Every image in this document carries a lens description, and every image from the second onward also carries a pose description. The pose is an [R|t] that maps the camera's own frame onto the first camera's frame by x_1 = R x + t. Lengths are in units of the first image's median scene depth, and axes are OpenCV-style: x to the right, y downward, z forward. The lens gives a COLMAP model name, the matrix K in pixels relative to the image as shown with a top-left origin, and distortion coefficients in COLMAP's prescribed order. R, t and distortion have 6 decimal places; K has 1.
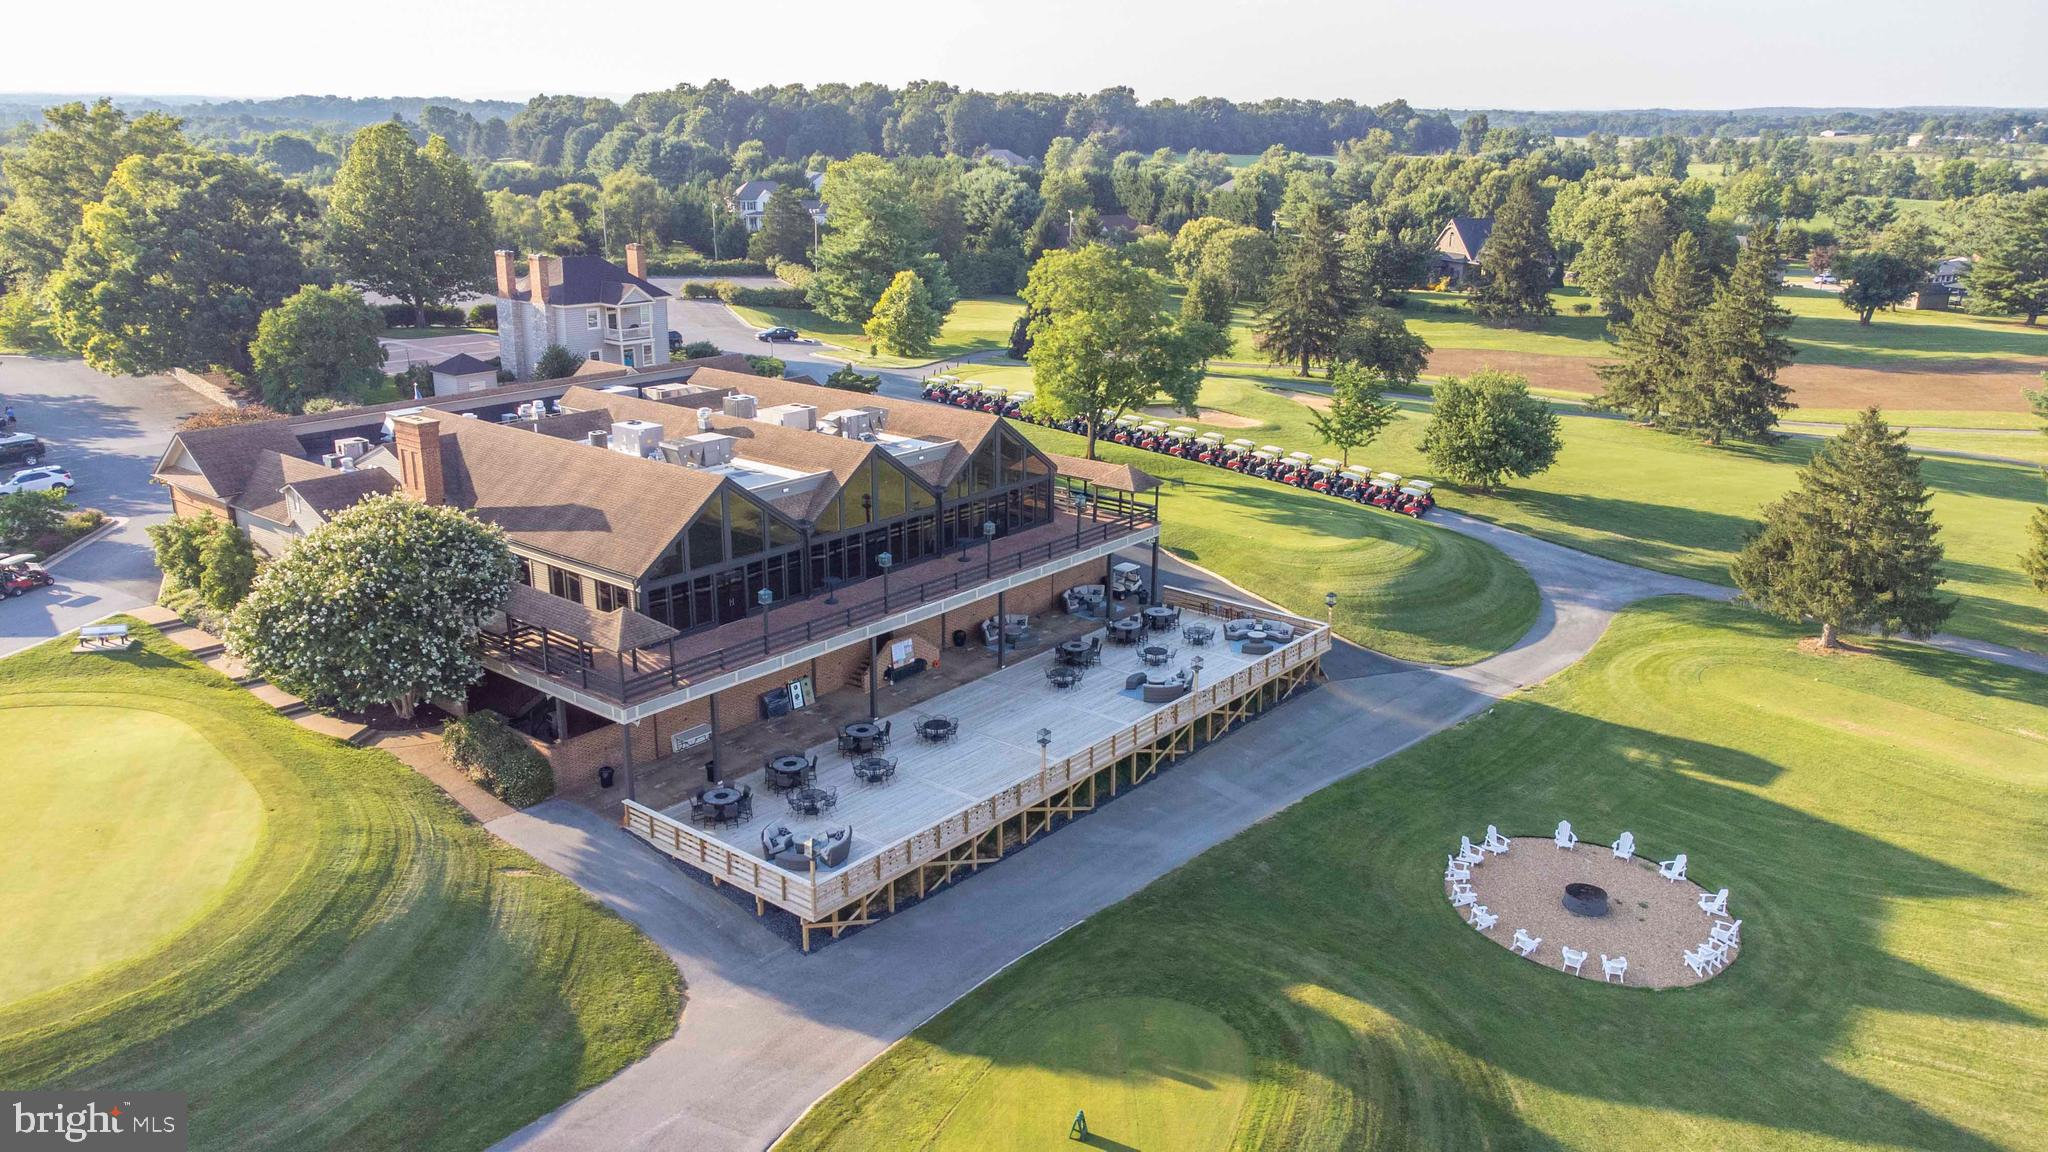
lens RADIAL K [[1530.3, 0, 1024.0], [0, 1530.3, 576.0], [0, 0, 1]] dist [0.015635, 0.067359]
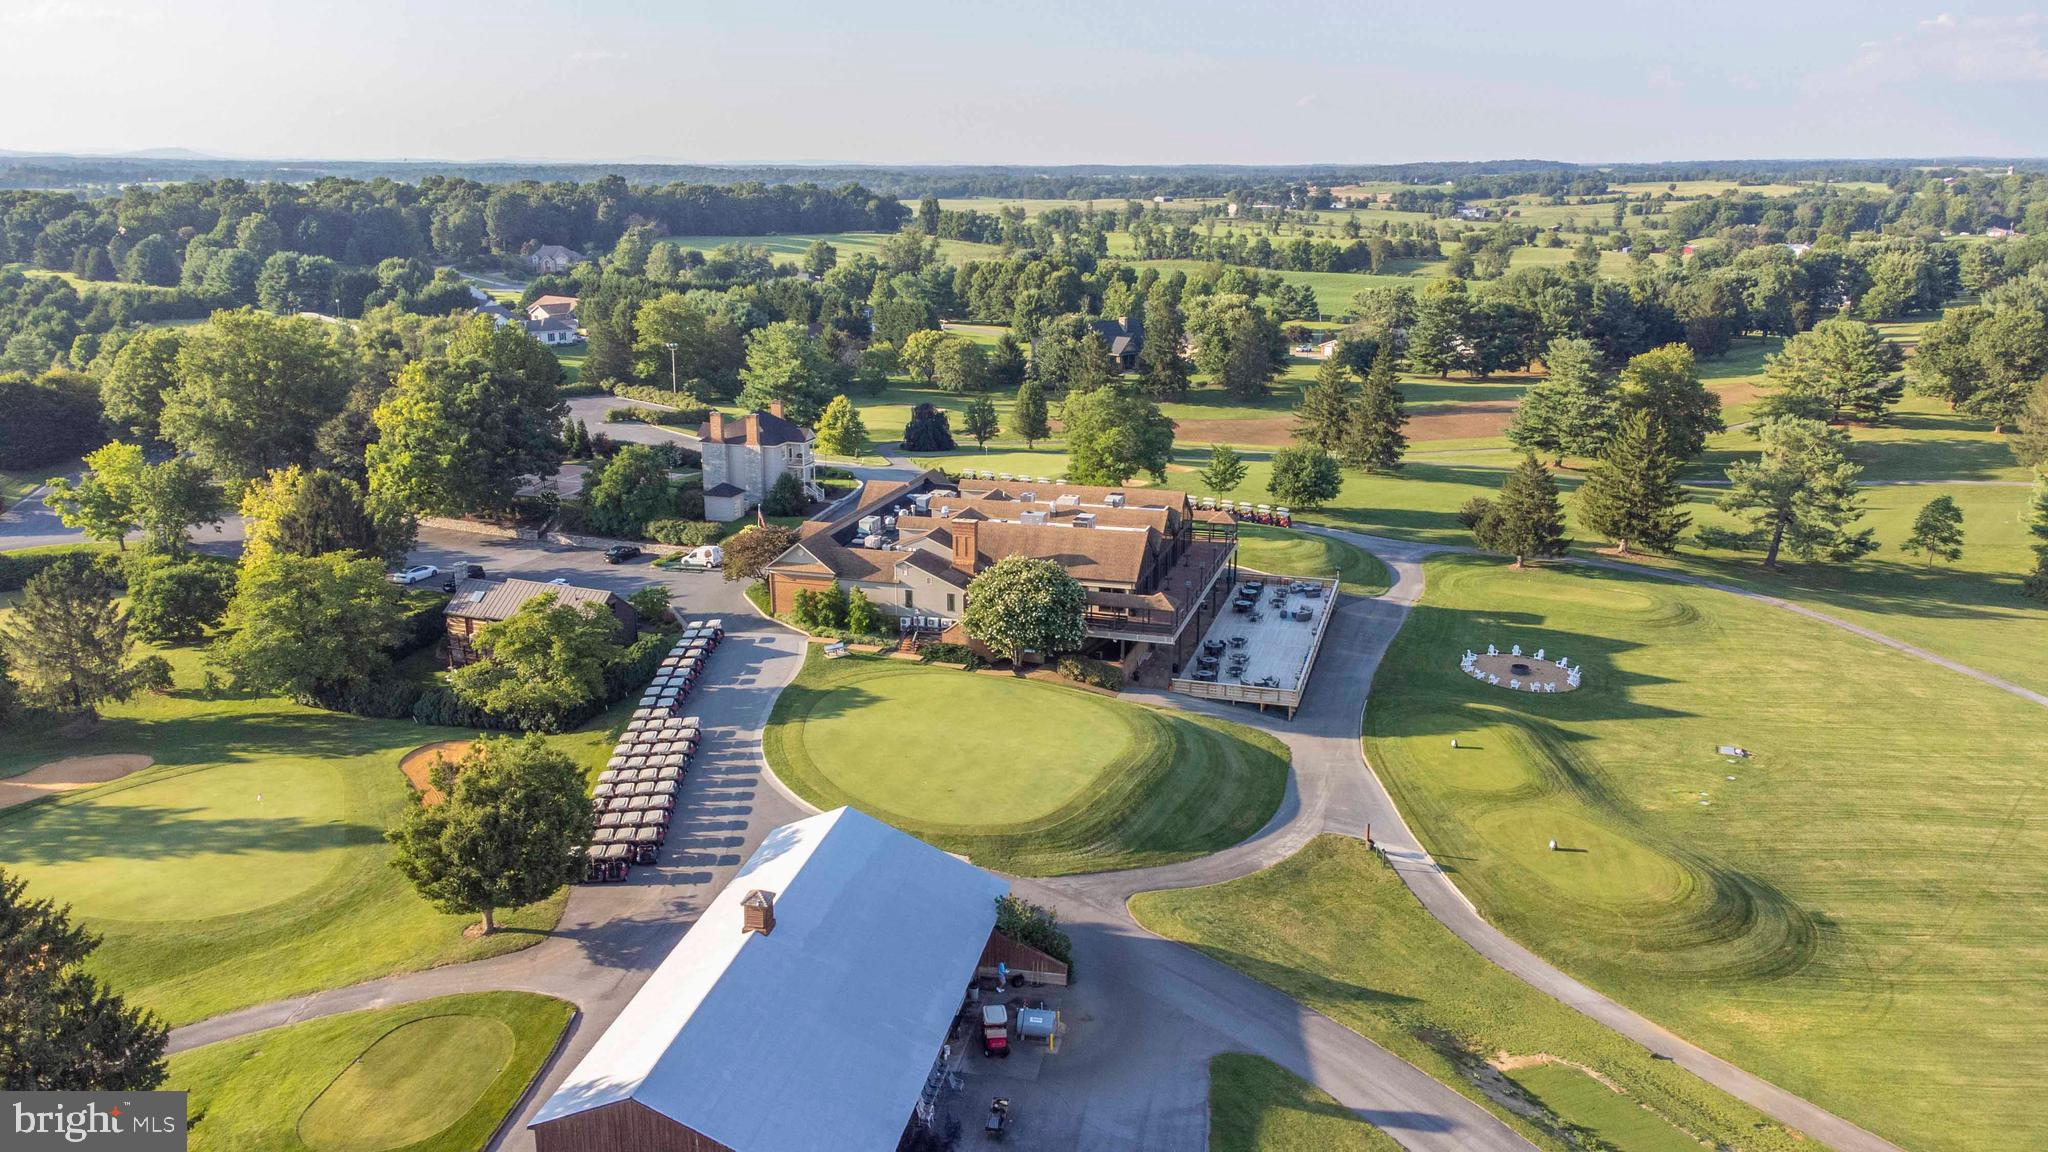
lens RADIAL K [[1529.5, 0, 1024.0], [0, 1529.5, 576.0], [0, 0, 1]] dist [0.027519, 0.049387]
pose [[0.920421, -0.108548, 0.375557, -0.874102], [0.120109, 0.992733, -0.007431, -0.007353], [-0.372021, 0.051947, 0.926770, -0.669216]]
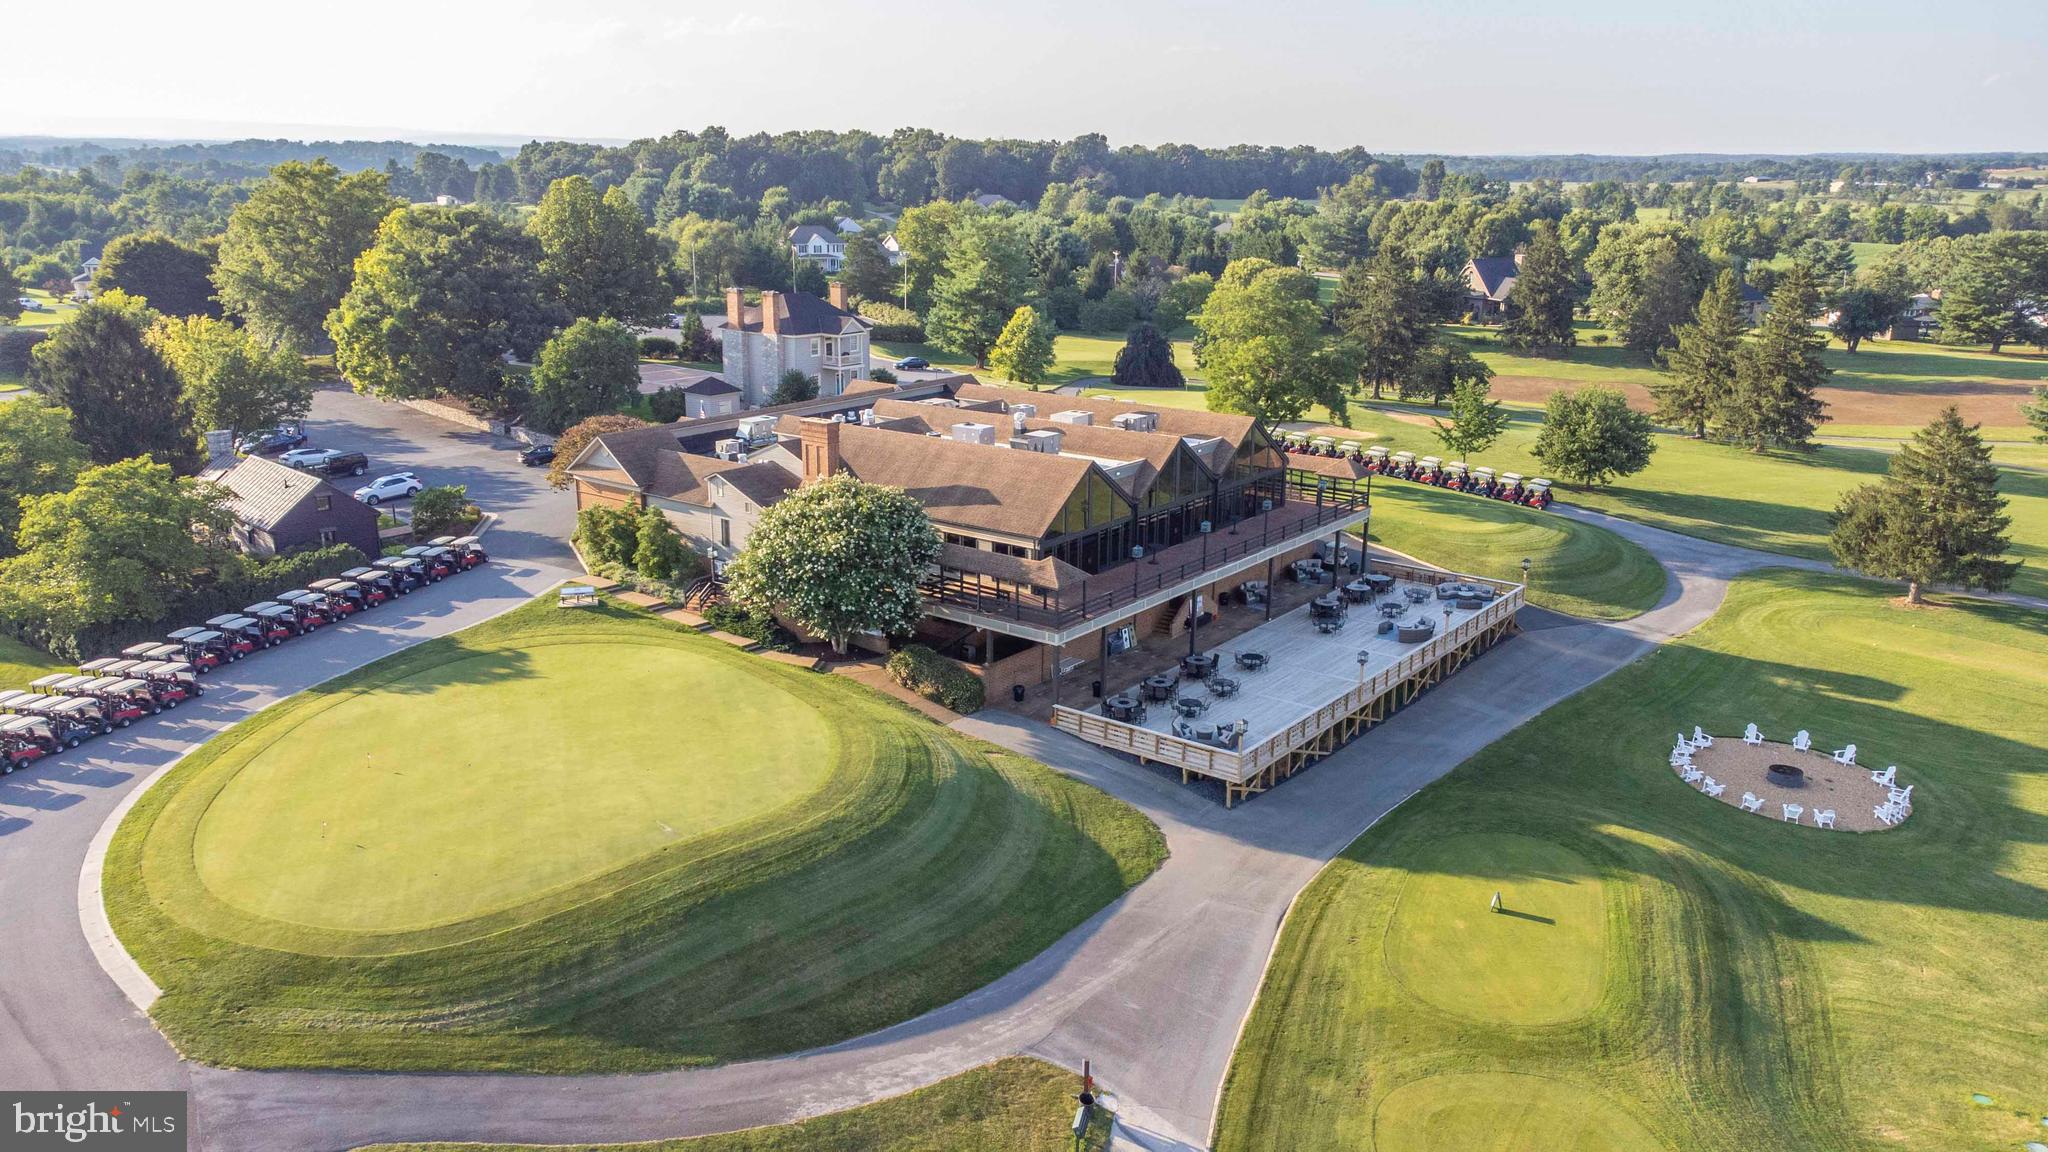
lens RADIAL K [[1529.5, 0, 1024.0], [0, 1529.5, 576.0], [0, 0, 1]] dist [0.027519, 0.049387]
pose [[0.999180, -0.010156, 0.039195, -0.231036], [0.011186, 0.999595, -0.026159, 0.048540], [-0.038914, 0.026576, 0.998889, -0.199936]]
